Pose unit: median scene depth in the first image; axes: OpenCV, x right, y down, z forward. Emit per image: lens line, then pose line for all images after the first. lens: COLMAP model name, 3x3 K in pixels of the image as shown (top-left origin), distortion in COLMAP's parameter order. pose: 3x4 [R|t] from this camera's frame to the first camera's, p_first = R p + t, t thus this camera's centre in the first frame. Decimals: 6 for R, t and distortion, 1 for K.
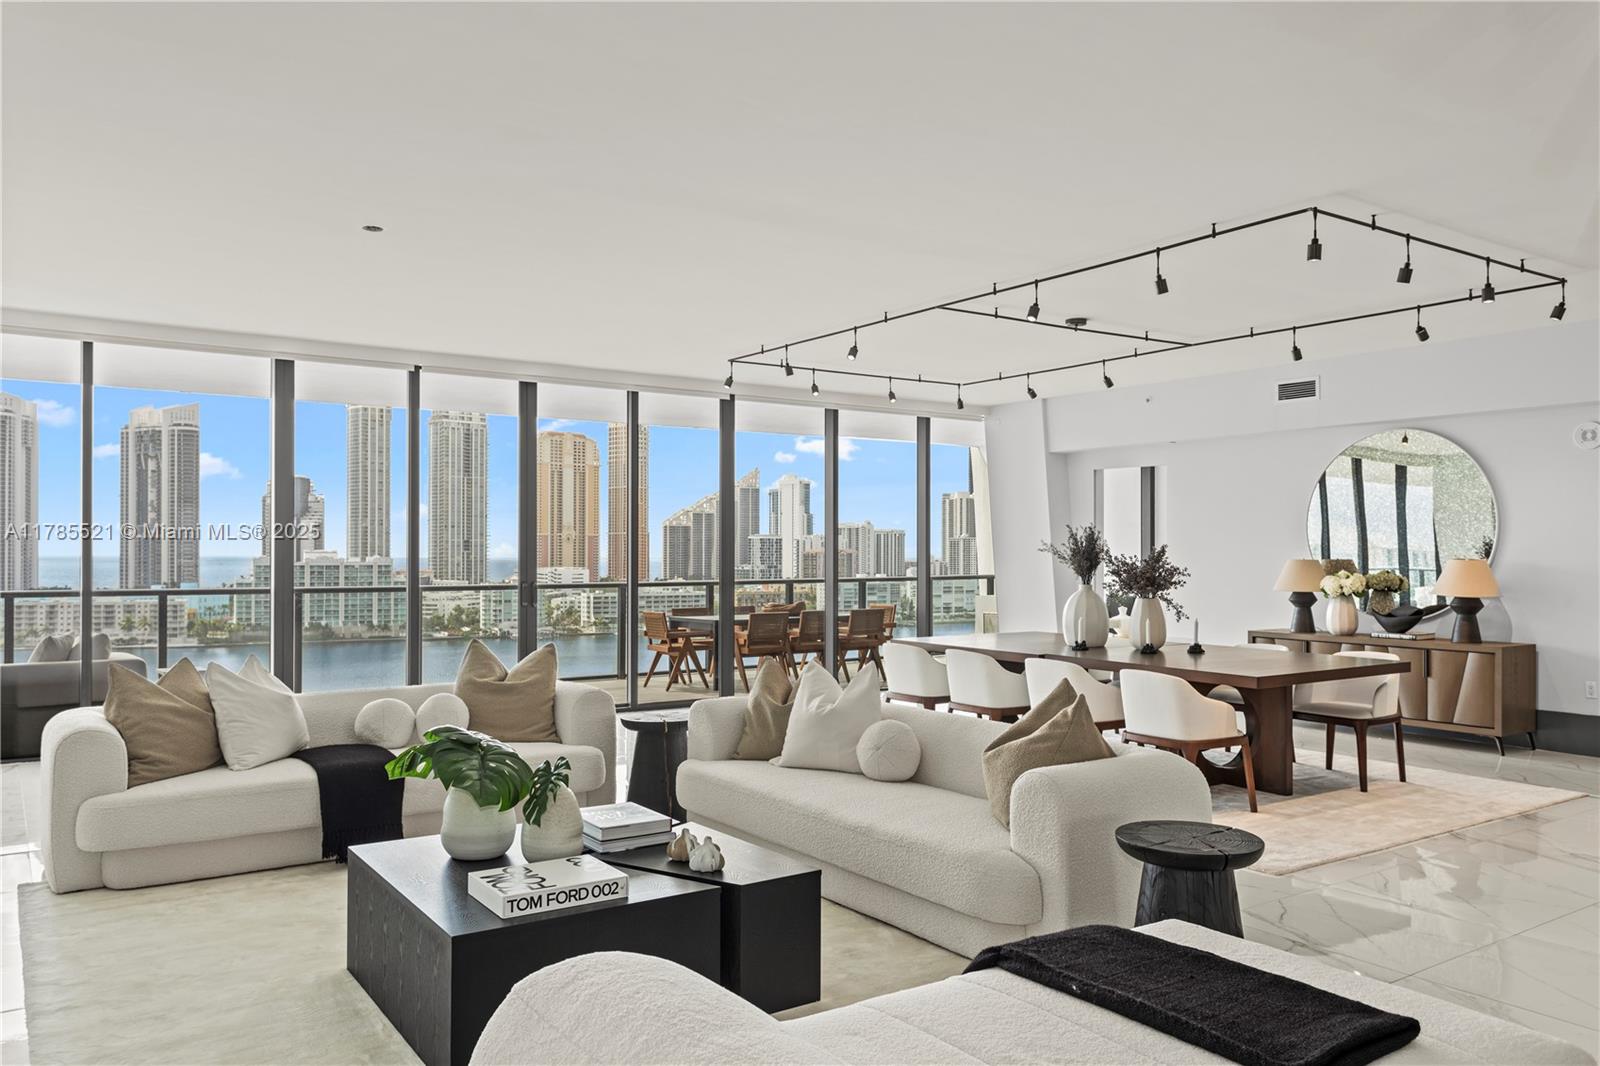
lens RADIAL K [[1177.5, 0, 800.0], [0, 1177.5, 533.0], [0, 0, 1]] dist [0.009817, 0.003390]
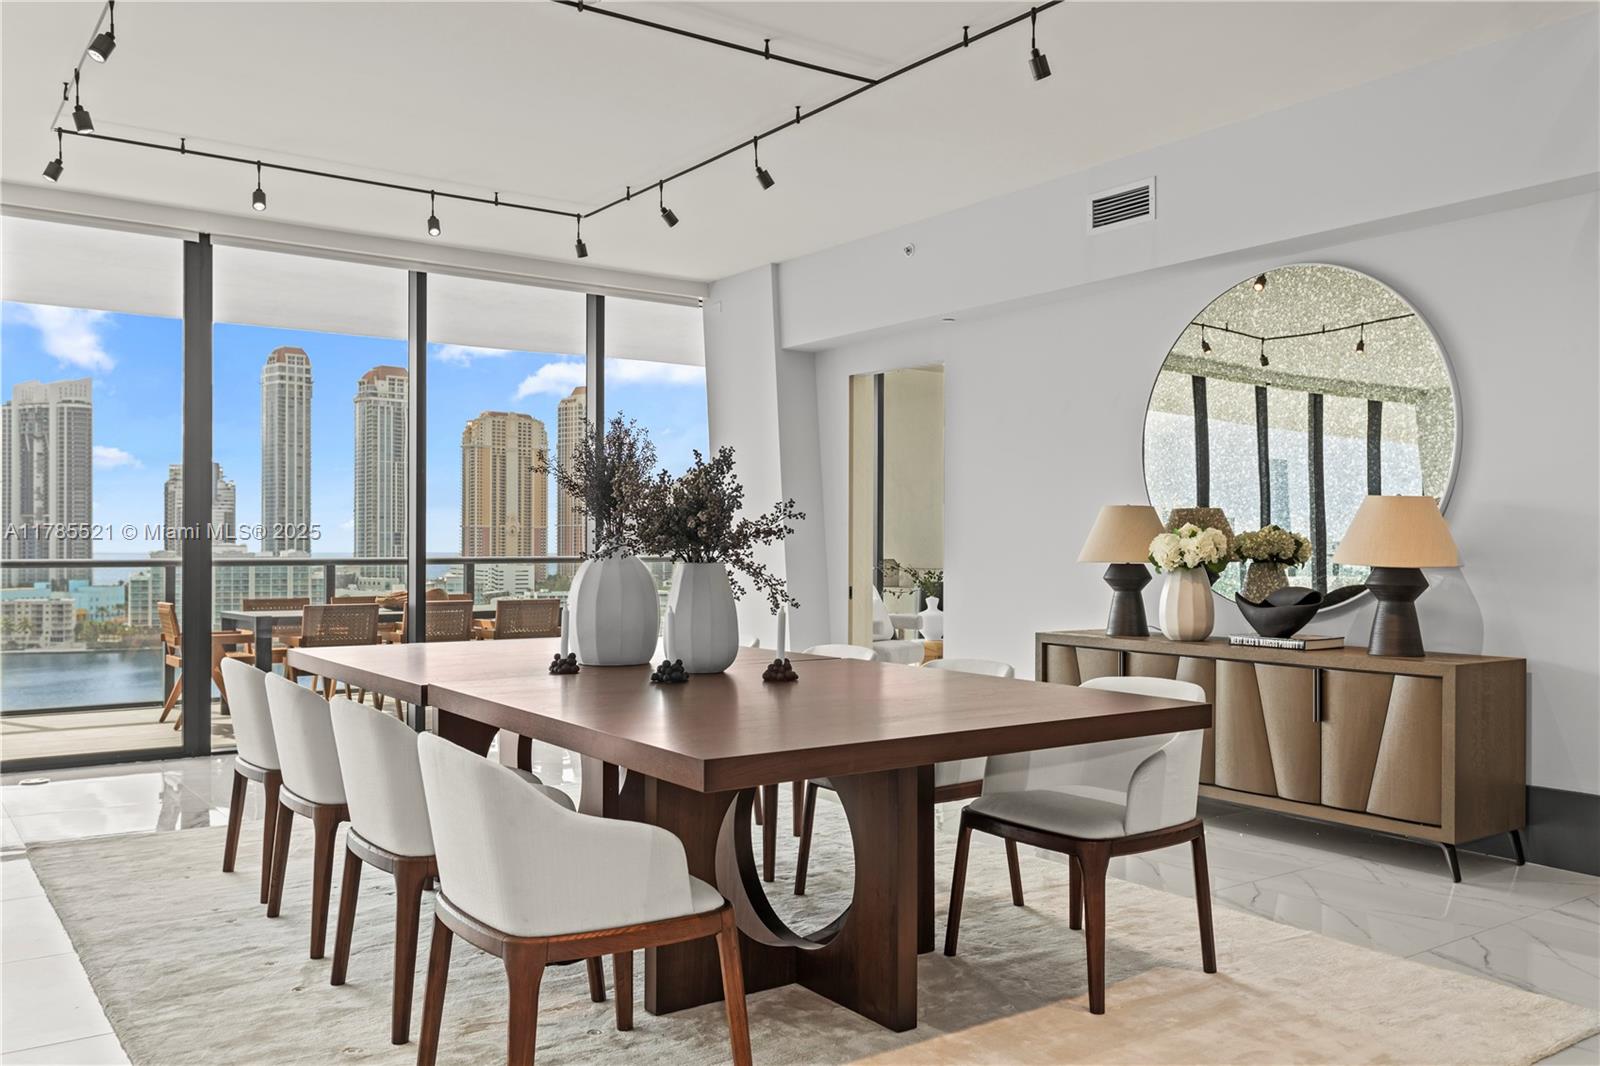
lens RADIAL K [[1300.9, 0, 800.0], [0, 1300.9, 533.0], [0, 0, 1]] dist [0.030776, -0.002489]
pose [[0.999805, 0.001760, 0.019667, 0.270660], [-0.001869, 0.999983, 0.005498, 0.033660], [-0.019657, -0.005534, 0.999791, 0.399561]]
